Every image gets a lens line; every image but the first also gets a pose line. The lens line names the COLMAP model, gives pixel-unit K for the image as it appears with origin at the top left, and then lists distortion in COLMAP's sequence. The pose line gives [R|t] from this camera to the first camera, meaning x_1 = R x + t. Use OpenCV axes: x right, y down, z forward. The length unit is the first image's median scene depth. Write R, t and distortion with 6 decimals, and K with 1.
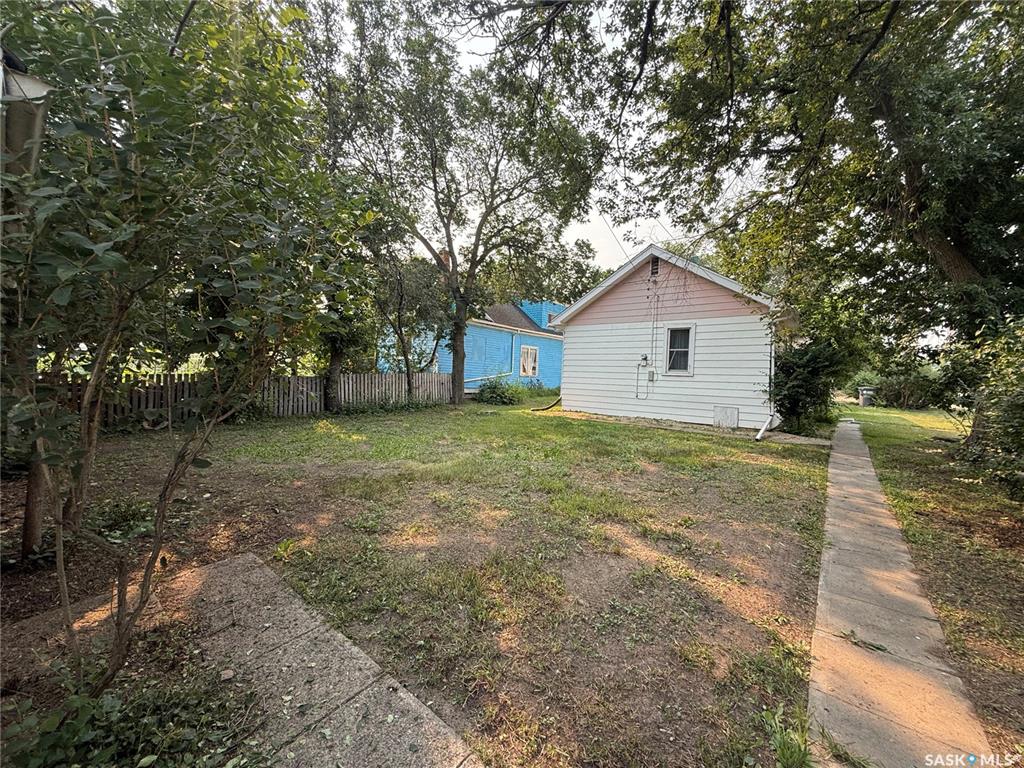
lens RADIAL K [[406.5, 0, 513.2], [0, 406.5, 384.5], [0, 0, 1]] dist [-0.000718, 0.001070]
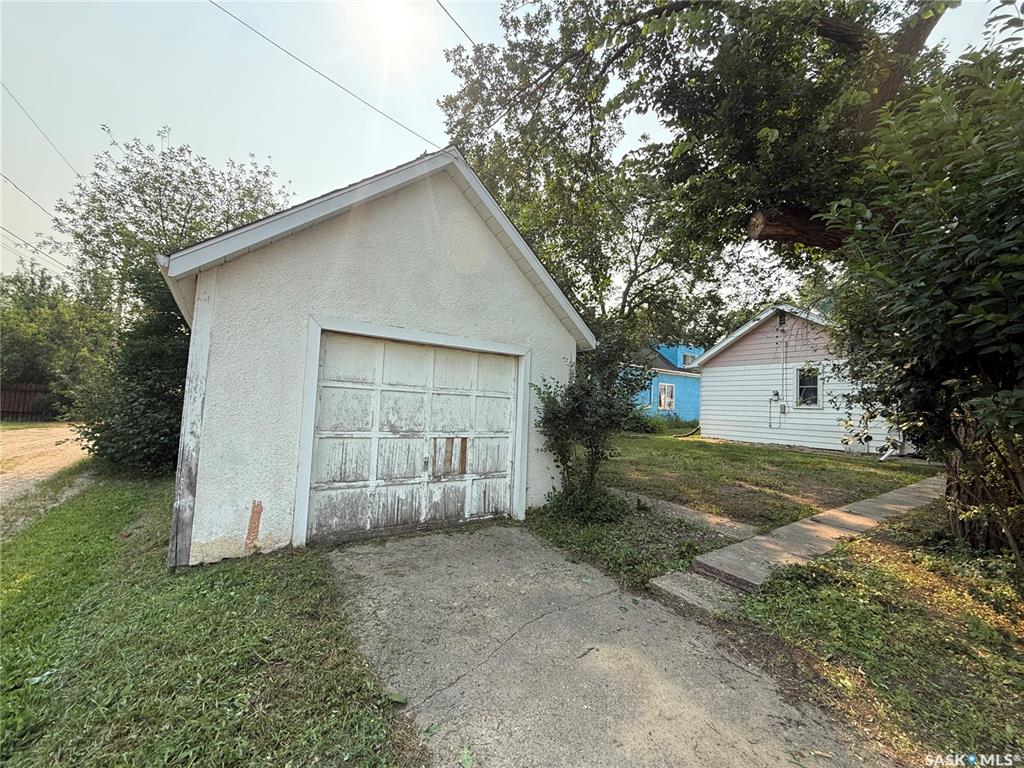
lens RADIAL K [[406.5, 0, 510.0], [0, 406.5, 382.6], [0, 0, 1]] dist [-0.000718, 0.001070]
pose [[0.953685, -0.013260, -0.300514, -0.049124], [-0.015086, 0.995662, -0.091808, 0.018595], [0.300428, 0.092090, 0.949348, -0.289863]]
